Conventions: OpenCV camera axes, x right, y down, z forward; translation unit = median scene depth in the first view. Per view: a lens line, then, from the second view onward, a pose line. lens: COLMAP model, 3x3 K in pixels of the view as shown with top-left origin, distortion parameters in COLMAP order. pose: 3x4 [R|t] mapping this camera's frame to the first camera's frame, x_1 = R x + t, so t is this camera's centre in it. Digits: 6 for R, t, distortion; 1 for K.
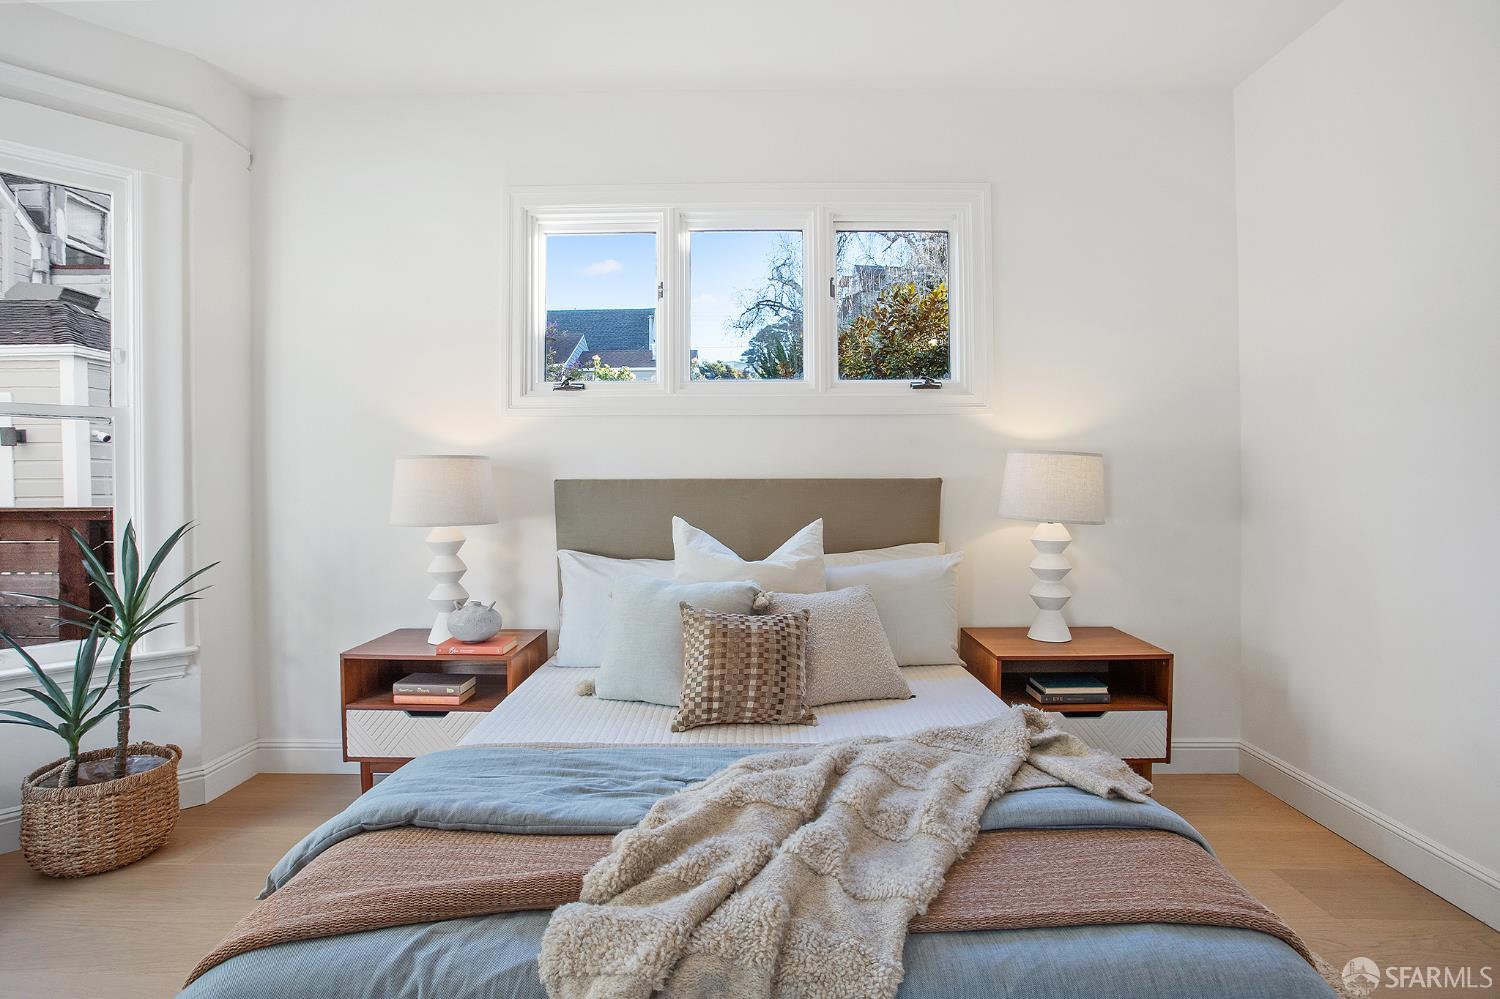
lens RADIAL K [[750.8, 0, 752.1], [0, 750.8, 489.6], [0, 0, 1]] dist [-0.038448, 0.010000]
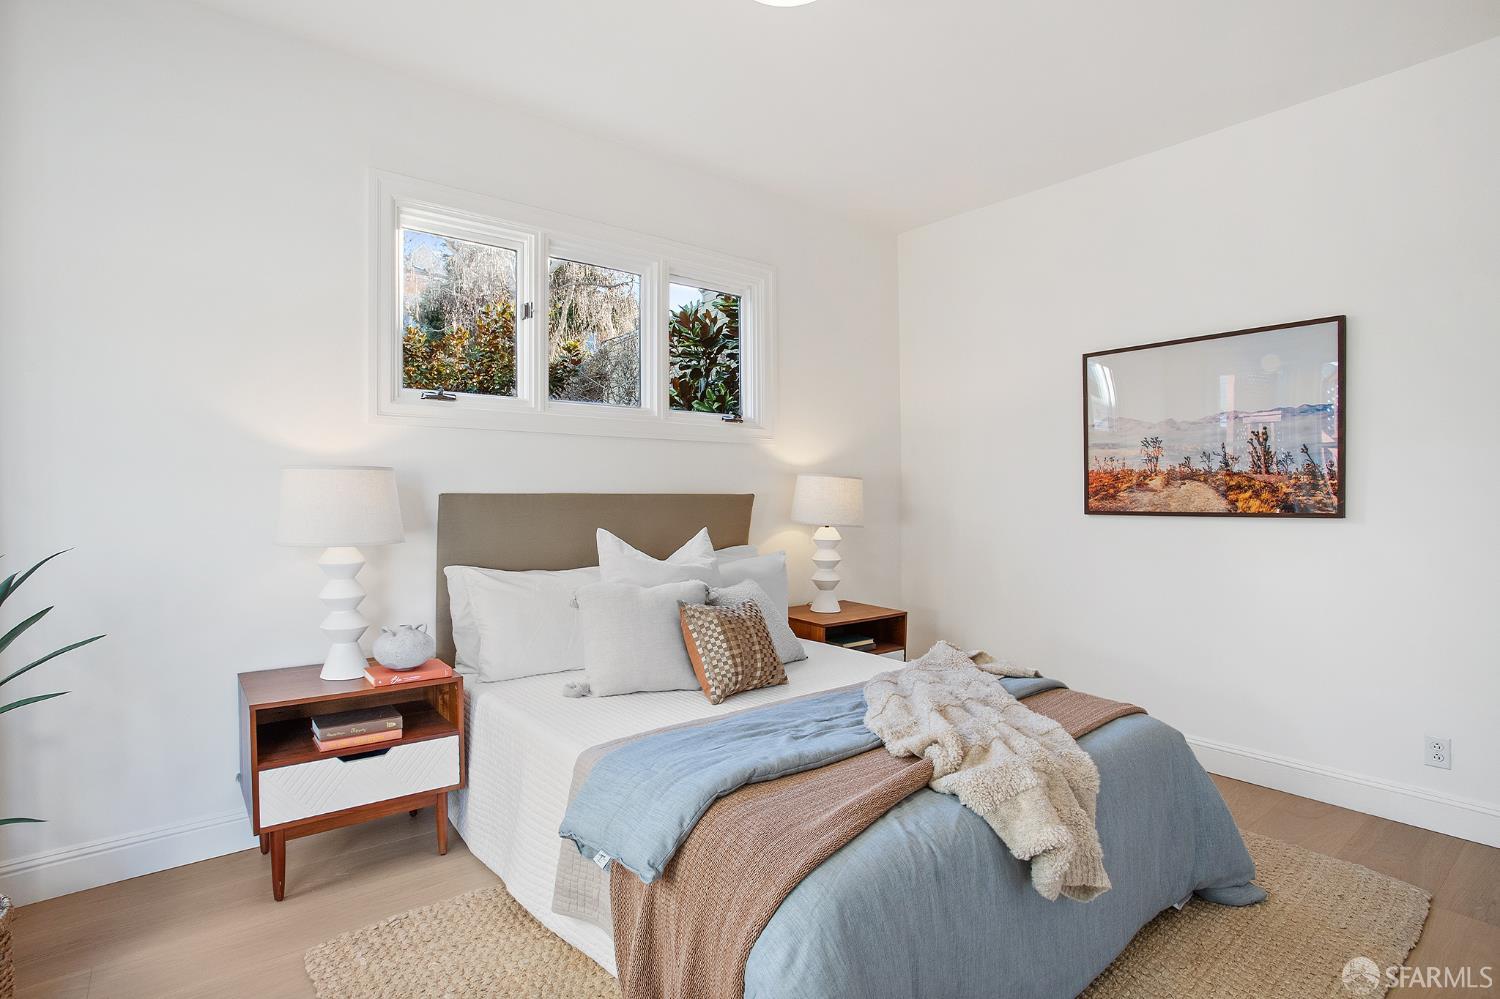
lens RADIAL K [[750.8, 0, 714.6], [0, 750.8, 508.0], [0, 0, 1]] dist [-0.038448, 0.010000]
pose [[0.787020, -0.005952, 0.616899, -0.648404], [0.000366, 0.999958, 0.009180, -0.003903], [-0.616928, -0.006999, 0.786989, 0.038029]]
